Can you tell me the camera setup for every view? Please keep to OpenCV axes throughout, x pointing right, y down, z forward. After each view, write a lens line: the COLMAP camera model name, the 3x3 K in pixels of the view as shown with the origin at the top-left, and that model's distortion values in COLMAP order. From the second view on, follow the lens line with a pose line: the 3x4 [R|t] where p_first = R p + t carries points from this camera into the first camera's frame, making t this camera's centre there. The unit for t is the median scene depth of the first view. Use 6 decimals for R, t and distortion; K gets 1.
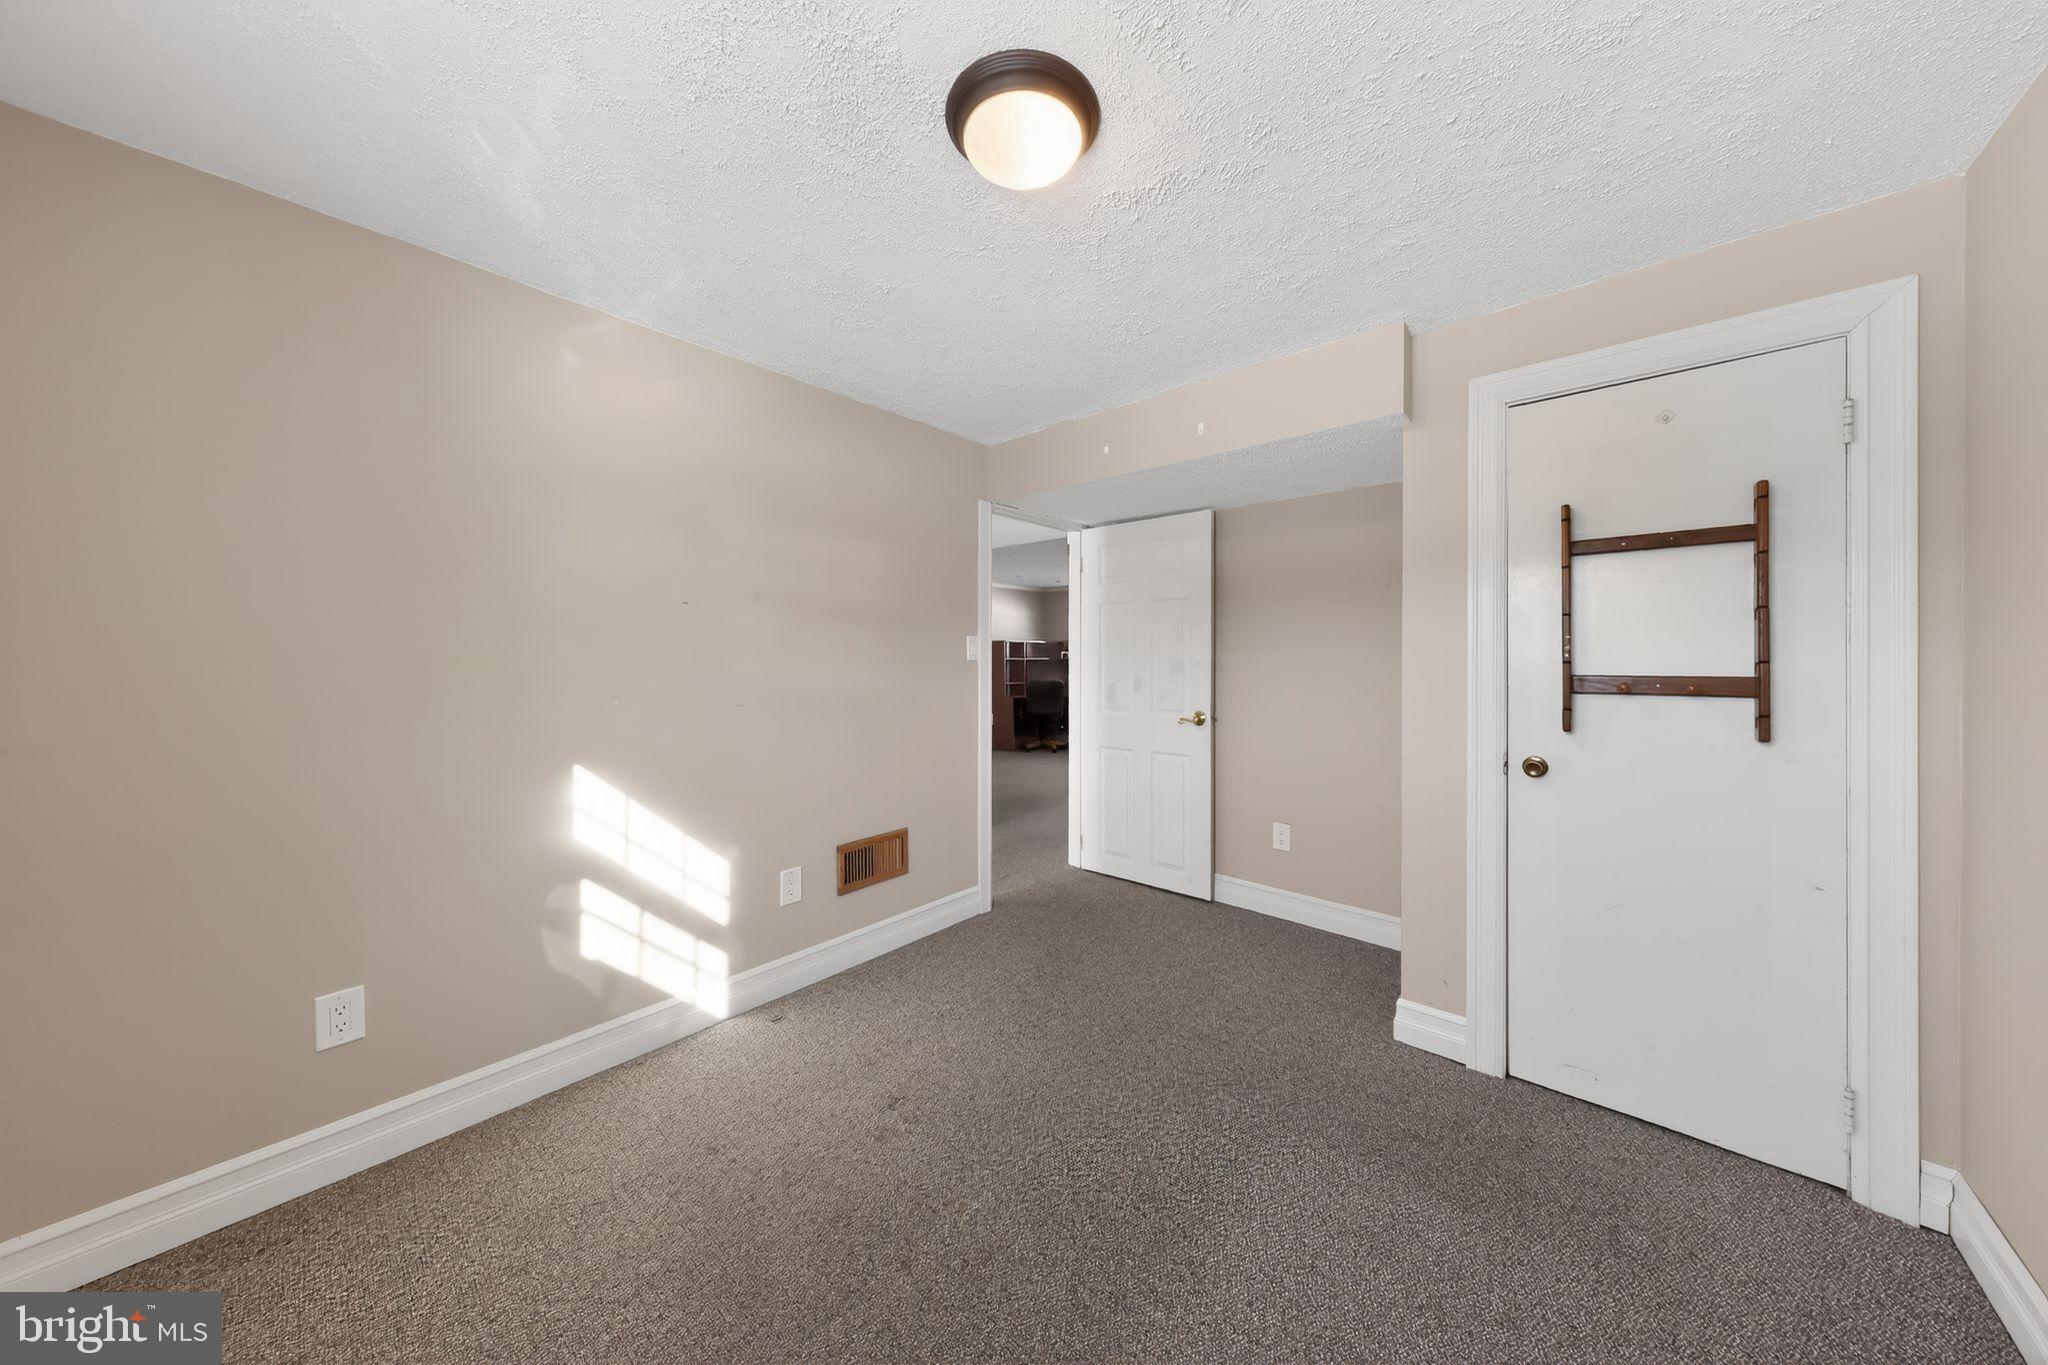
lens RADIAL K [[649.0, 0, 1018.2], [0, 649.0, 660.2], [0, 0, 1]] dist [0.000071, -0.000009]
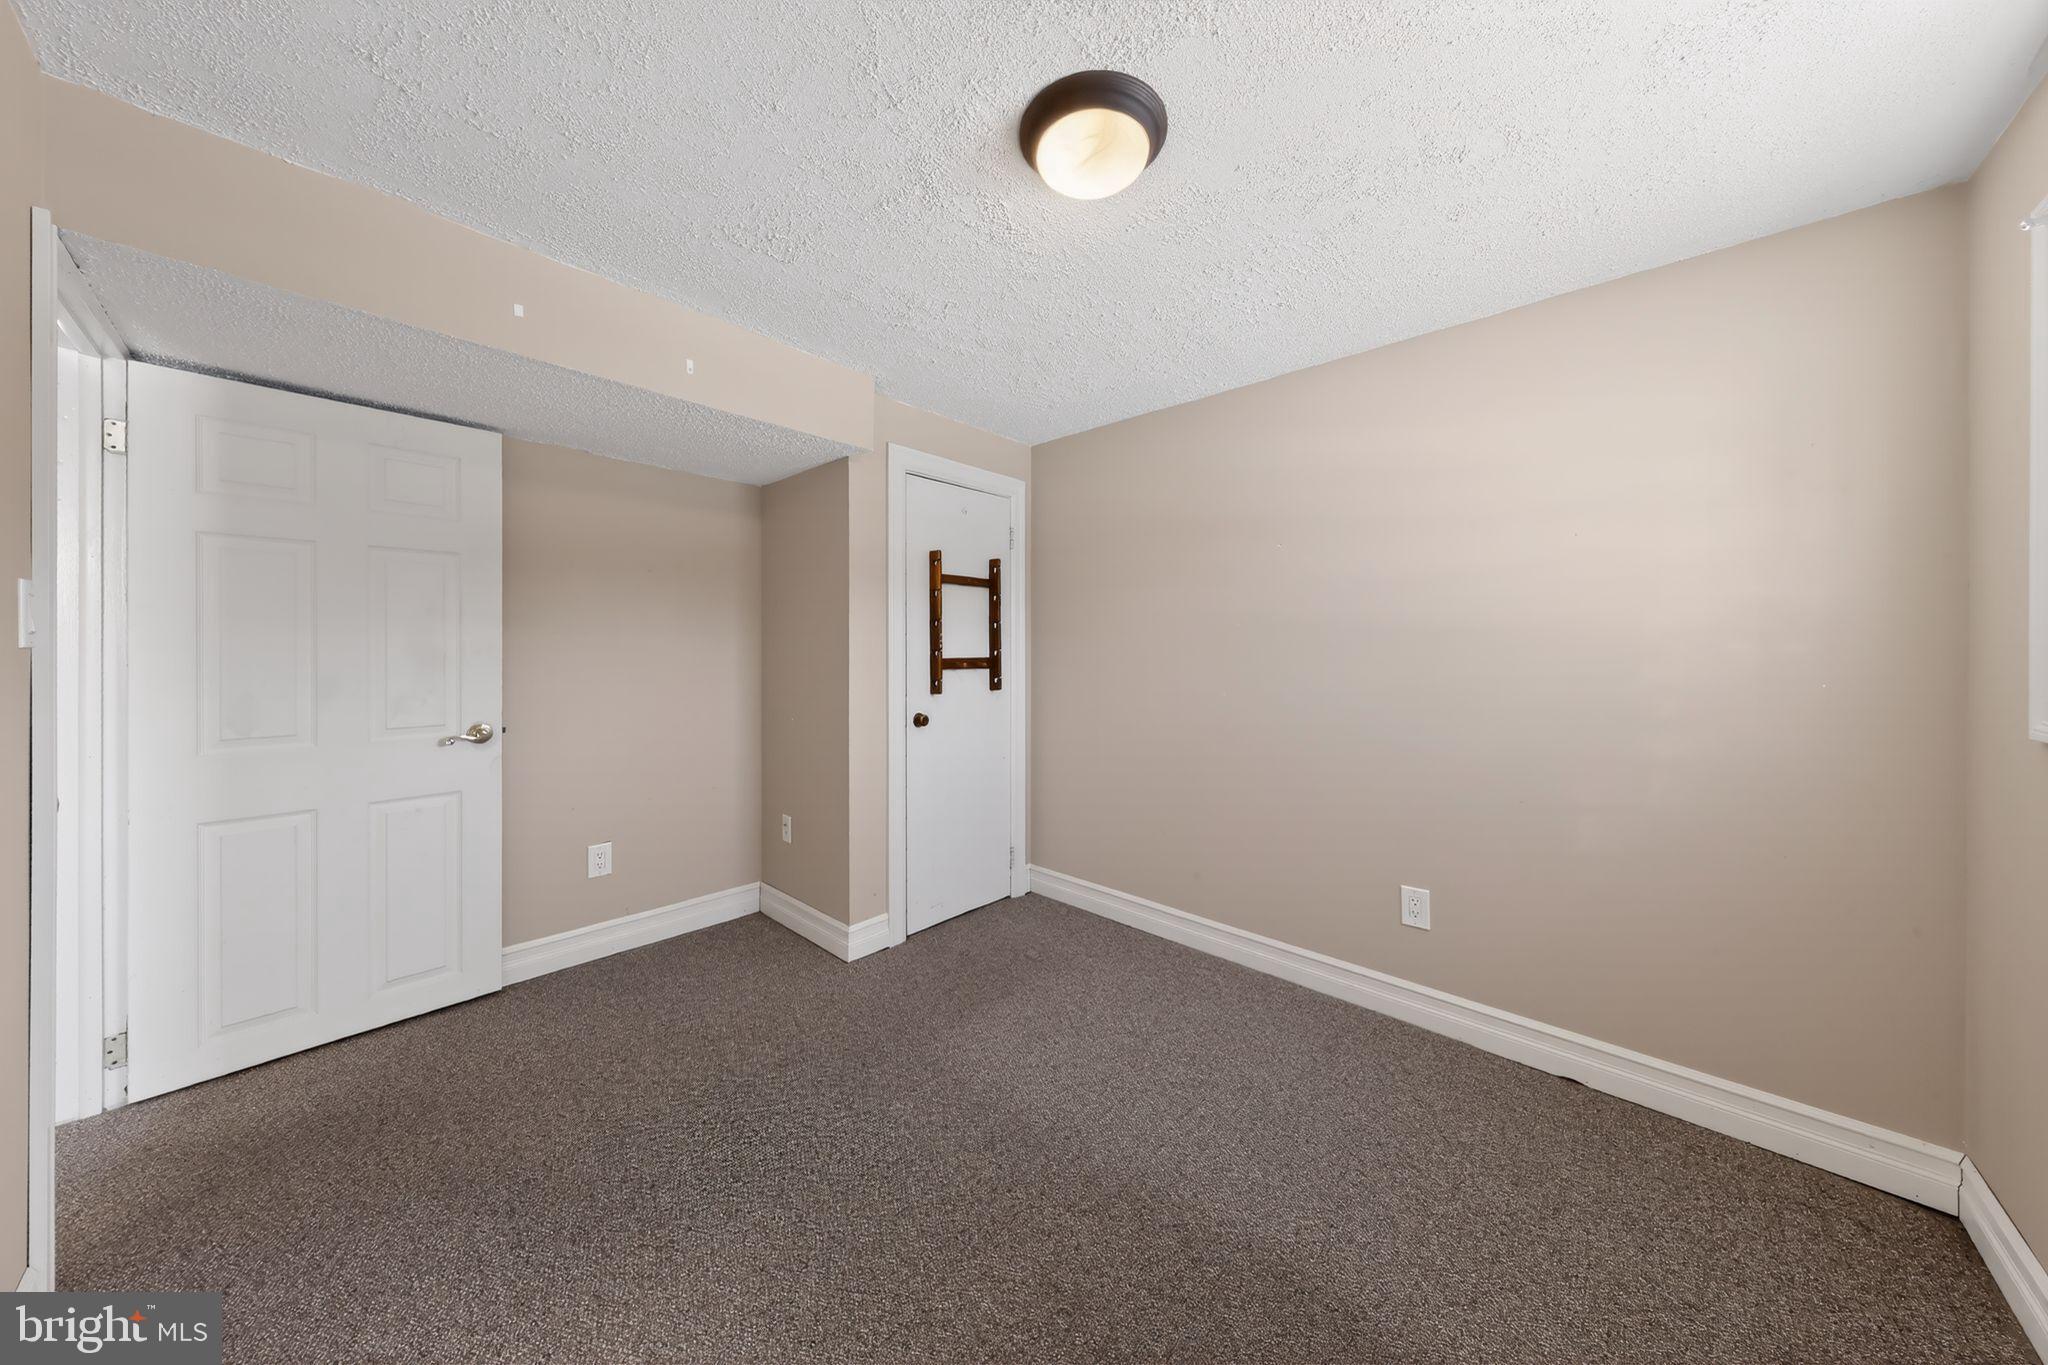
lens RADIAL K [[657.9, 0, 1023.9], [0, 657.9, 648.8], [0, 0, 1]] dist [0.000310, 0.000017]
pose [[0.008903, -0.004550, 0.999950, -0.679117], [-0.004468, 0.999979, 0.004590, -0.007887], [-0.999950, -0.004508, 0.008883, 0.705098]]
